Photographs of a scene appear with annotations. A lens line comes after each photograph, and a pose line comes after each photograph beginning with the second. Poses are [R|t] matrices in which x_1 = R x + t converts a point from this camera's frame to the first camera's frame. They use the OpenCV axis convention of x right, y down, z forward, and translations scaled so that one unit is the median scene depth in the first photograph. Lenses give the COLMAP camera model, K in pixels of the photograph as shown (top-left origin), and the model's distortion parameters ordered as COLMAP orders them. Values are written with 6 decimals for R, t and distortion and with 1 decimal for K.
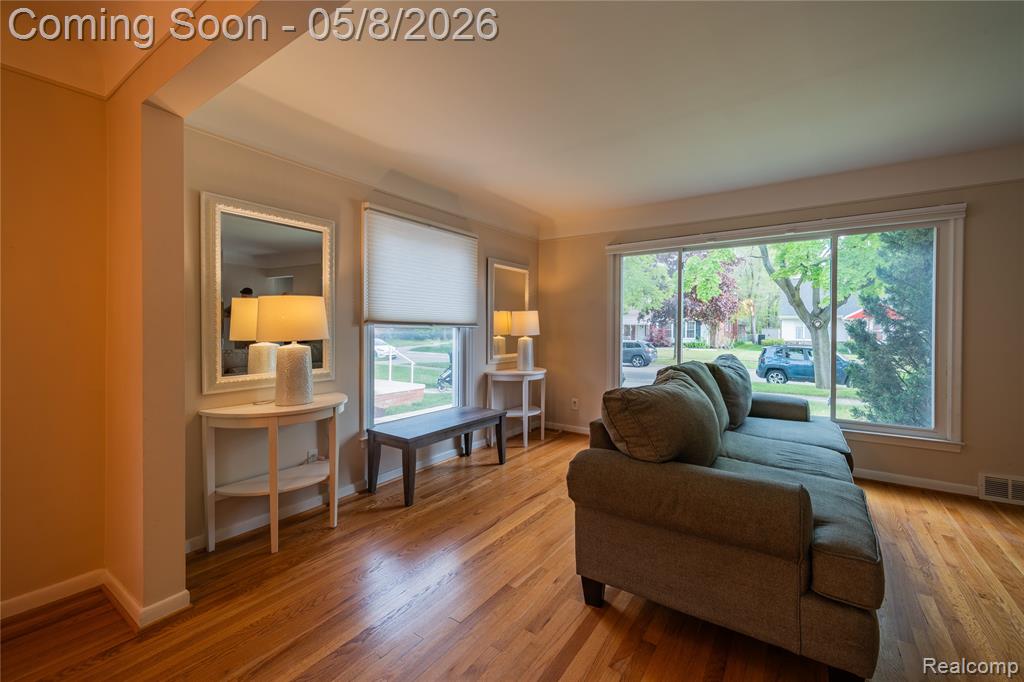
lens RADIAL K [[424.6, 0, 513.7], [0, 424.6, 335.6], [0, 0, 1]] dist [0.001952, -0.000724]
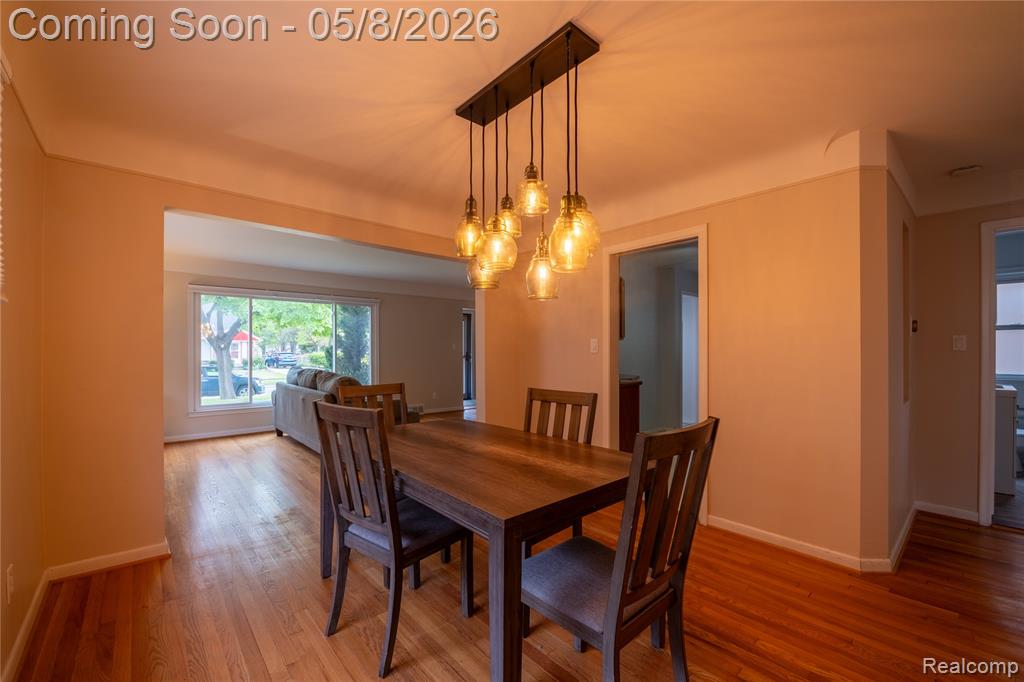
lens RADIAL K [[424.6, 0, 509.9], [0, 424.6, 349.2], [0, 0, 1]] dist [0.001952, -0.000724]
pose [[0.225052, -0.000691, 0.974346, -0.773068], [0.015692, 0.999873, -0.002915, -0.004958], [-0.974220, 0.015946, 0.225034, -0.182659]]
